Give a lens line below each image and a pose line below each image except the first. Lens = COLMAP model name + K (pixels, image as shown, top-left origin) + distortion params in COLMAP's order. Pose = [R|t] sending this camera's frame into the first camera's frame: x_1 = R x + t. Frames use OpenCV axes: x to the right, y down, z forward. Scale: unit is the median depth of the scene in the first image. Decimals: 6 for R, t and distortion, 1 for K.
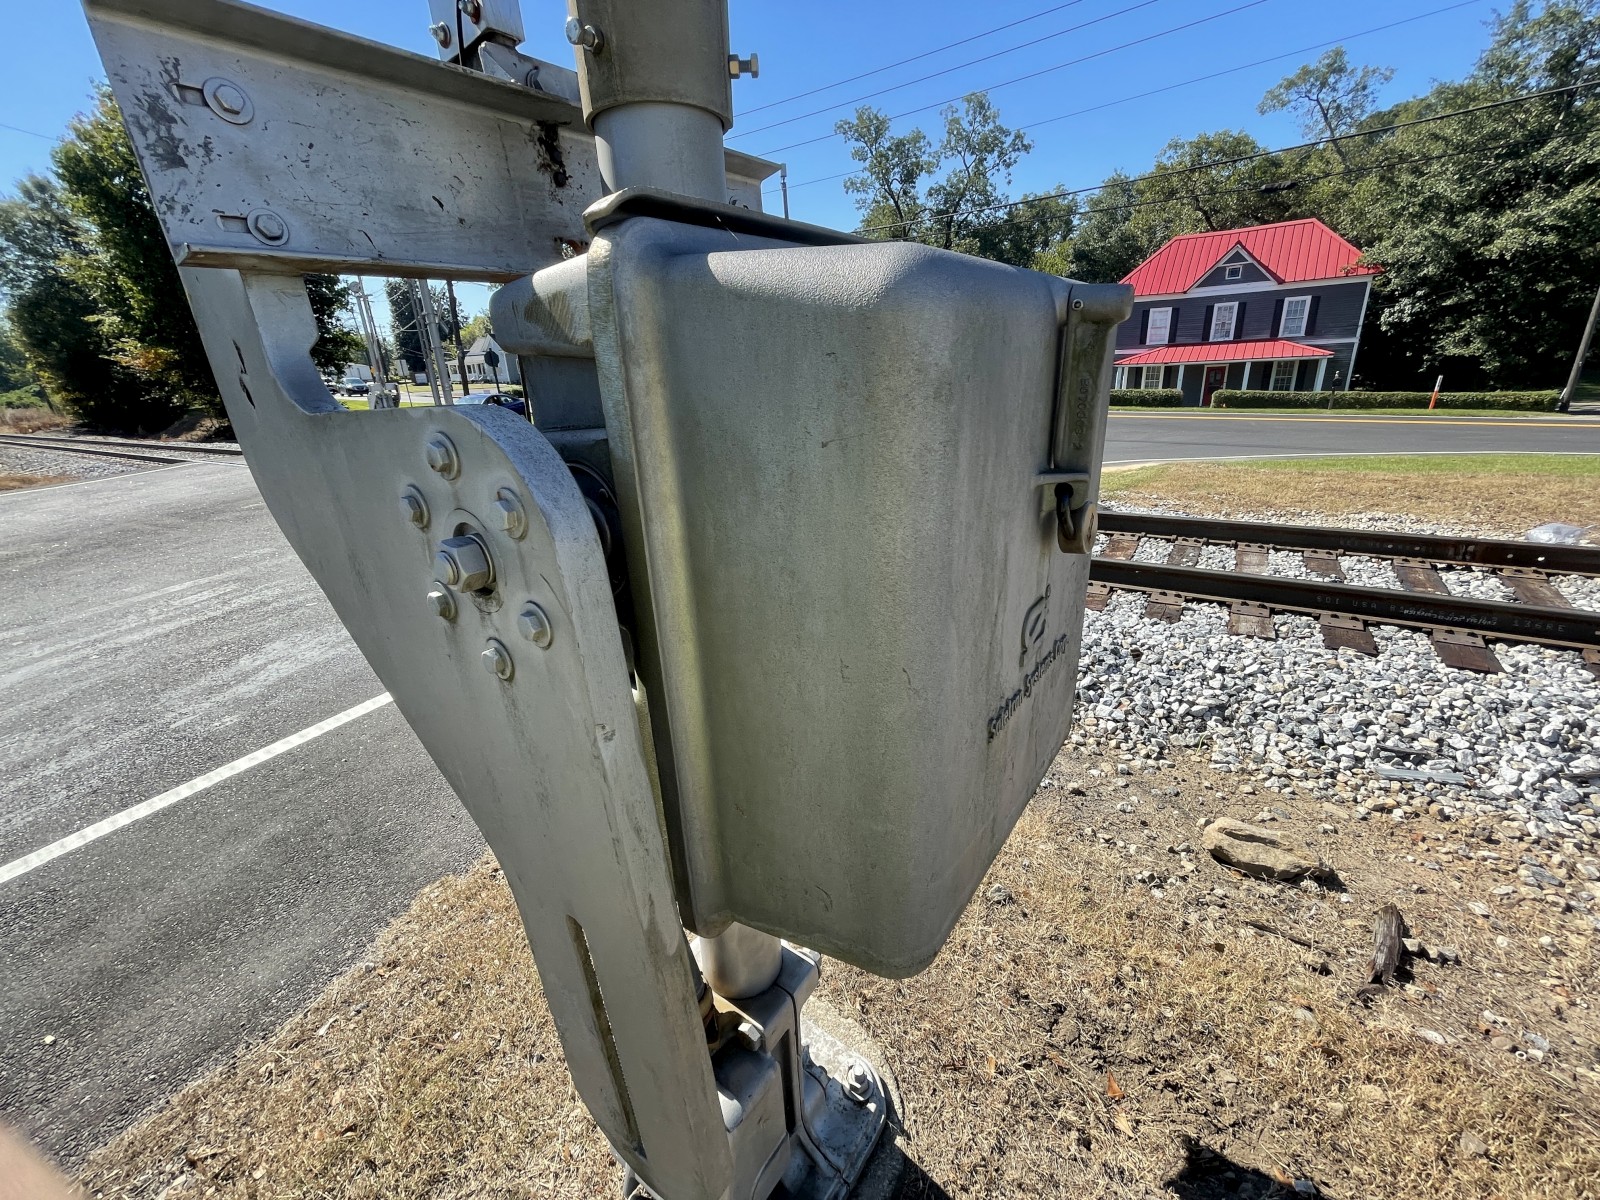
lens RADIAL K [[649.7, 0, 797.7], [0, 649.7, 606.8], [0, 0, 1]] dist [-0.008374, 0.000189]
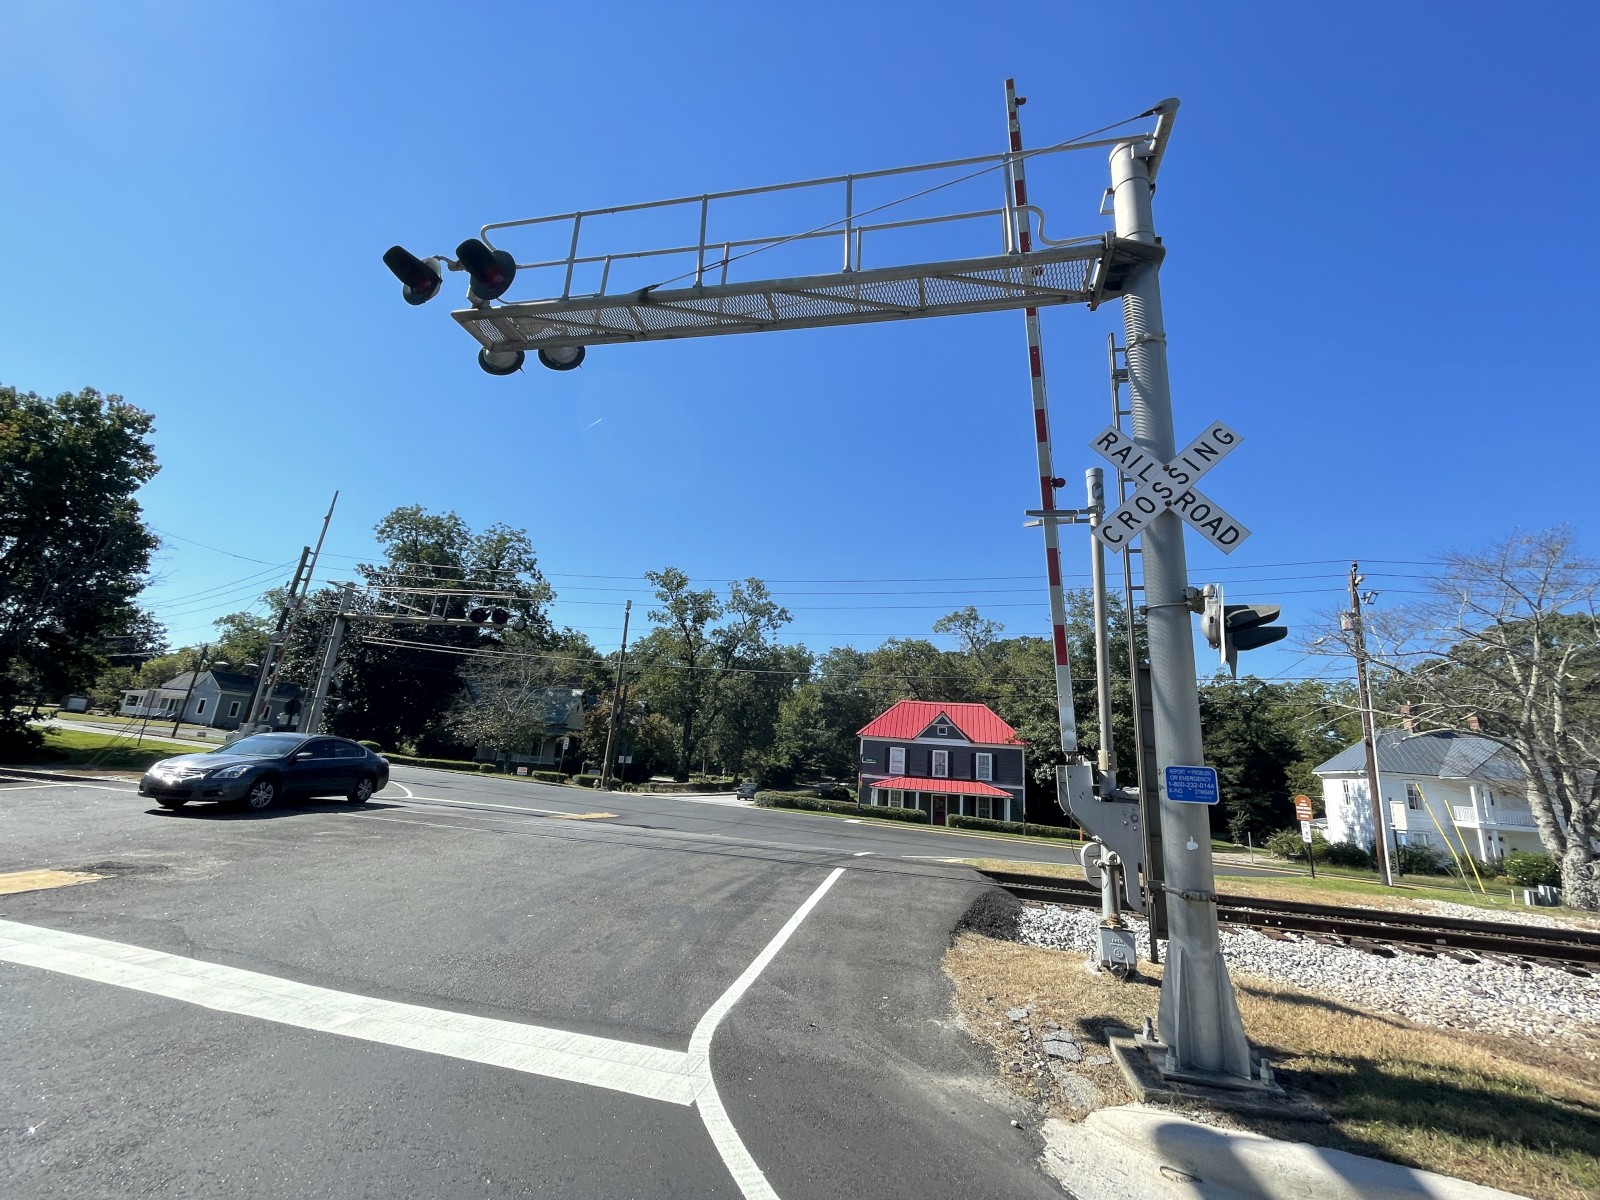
lens RADIAL K [[649.7, 0, 801.8], [0, 649.7, 600.2], [0, 0, 1]] dist [-0.008374, 0.000189]
pose [[0.917687, 0.208530, 0.338181, -0.137724], [0.019098, 0.827052, -0.561801, 0.036052], [-0.396846, 0.522016, 0.754992, -0.094194]]
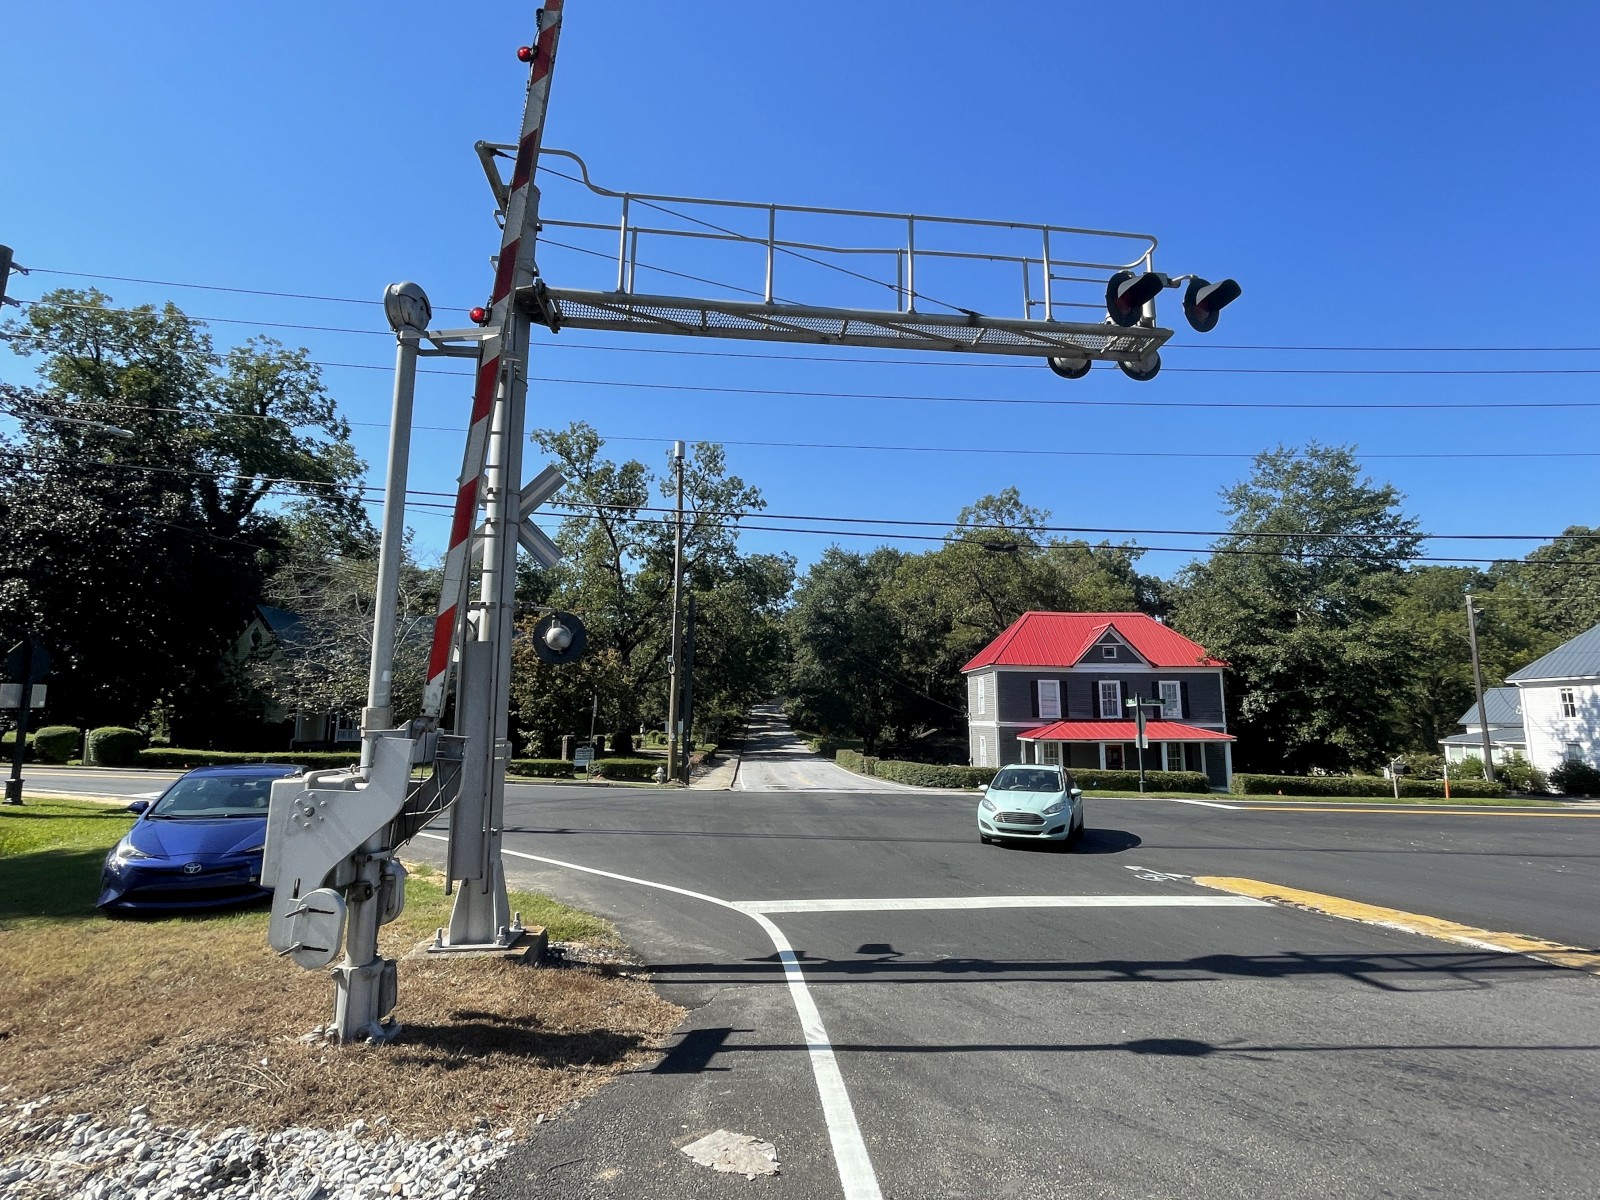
lens RADIAL K [[792.0, 0, 799.6], [0, 792.0, 600.0], [0, 0, 1]] dist [-0.007189, -0.001387]
pose [[0.795473, 0.141669, 0.589196, -0.378212], [0.165657, 0.884418, -0.436306, -0.136105], [-0.582907, 0.444674, 0.680062, 0.399888]]
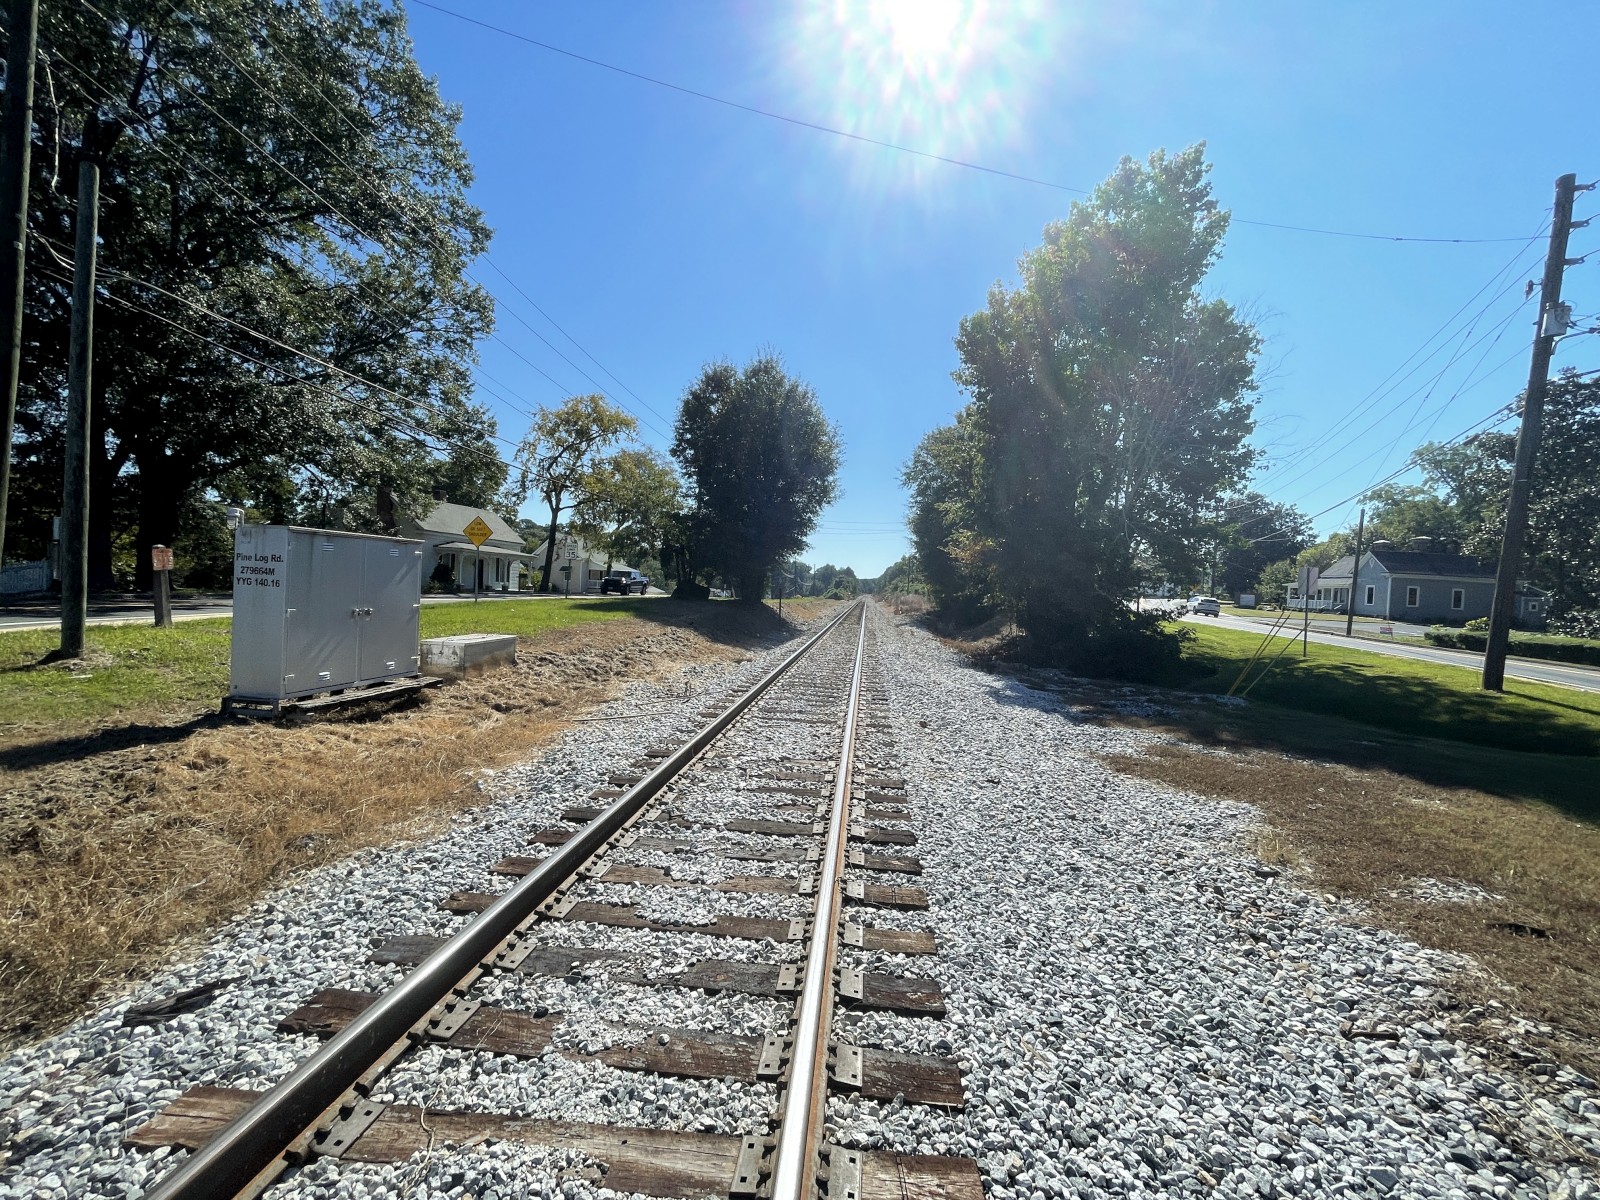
lens RADIAL K [[649.7, 0, 808.6], [0, 649.7, 595.6], [0, 0, 1]] dist [-0.008374, 0.000189]
pose [[0.481274, 0.084109, -0.872526, -0.367029], [-0.368028, 0.922794, -0.114045, -0.146378], [0.795570, 0.376001, 0.475071, 0.437427]]
